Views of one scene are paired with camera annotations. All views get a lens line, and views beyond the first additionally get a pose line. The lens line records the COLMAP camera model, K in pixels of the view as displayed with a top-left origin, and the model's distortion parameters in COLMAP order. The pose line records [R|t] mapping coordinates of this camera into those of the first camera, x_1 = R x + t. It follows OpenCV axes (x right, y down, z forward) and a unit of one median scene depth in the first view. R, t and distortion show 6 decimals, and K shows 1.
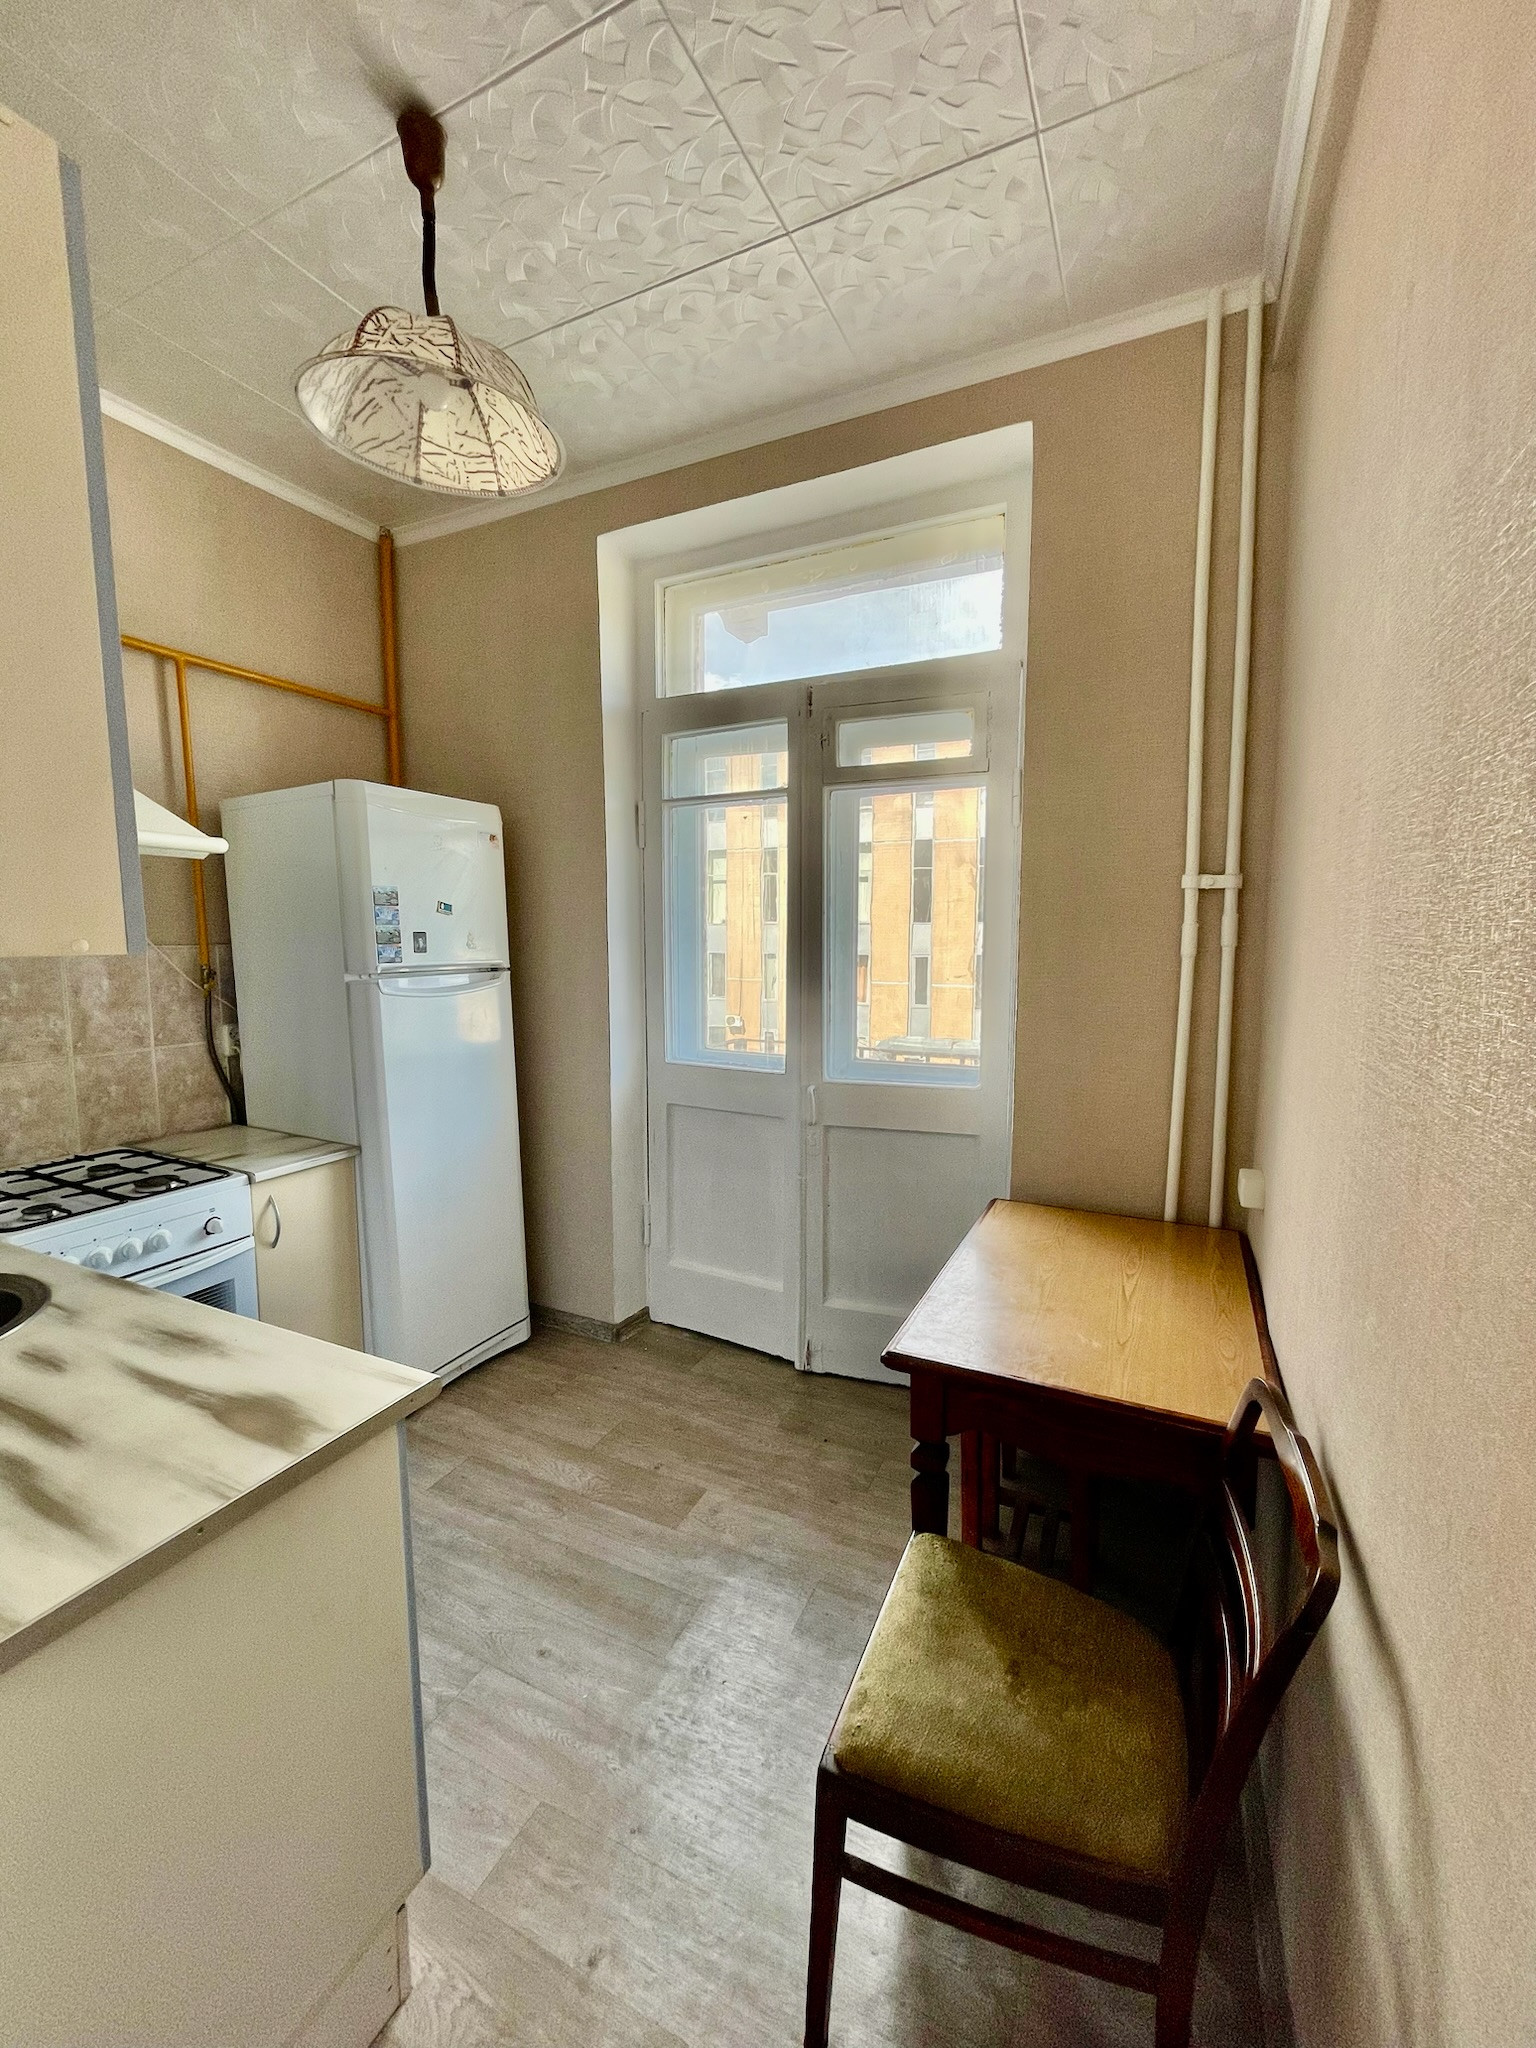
lens RADIAL K [[828.6, 0, 768.0], [0, 828.6, 1024.0], [0, 0, 1]] dist [-0.000306, -0.000112]
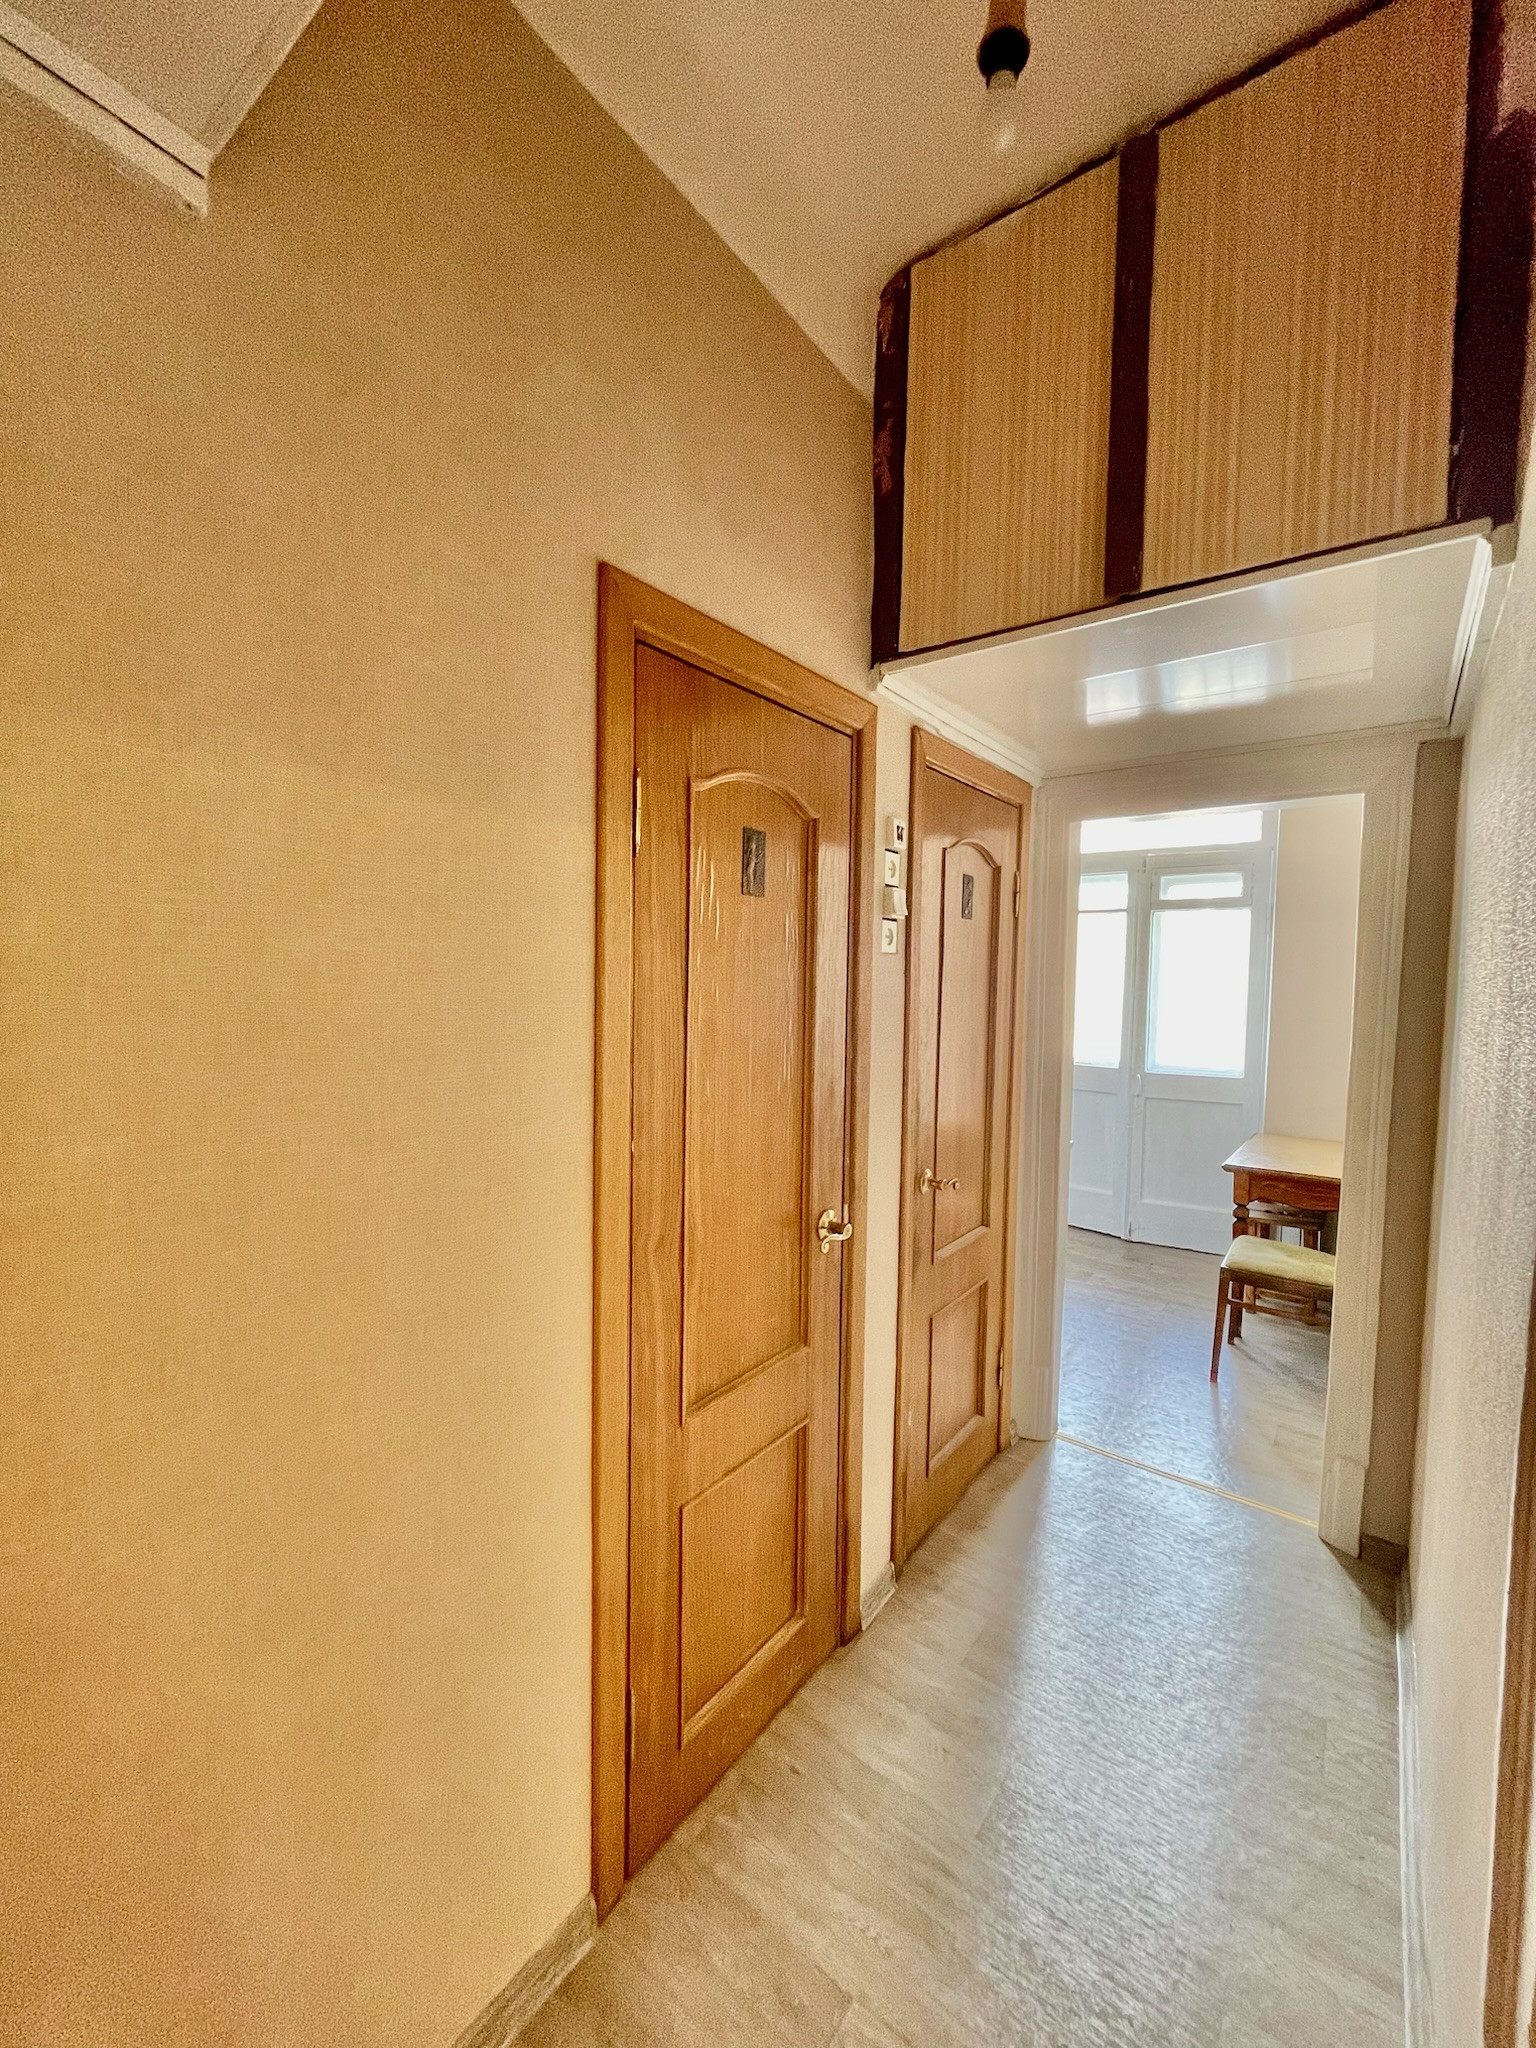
lens RADIAL K [[828.6, 0, 768.0], [0, 828.6, 1024.0], [0, 0, 1]] dist [-0.000306, -0.000112]
pose [[0.981689, 0.030800, -0.187986, -0.398157], [-0.040523, 0.998020, -0.048100, 0.084408], [0.186132, 0.054837, 0.980993, -0.909866]]
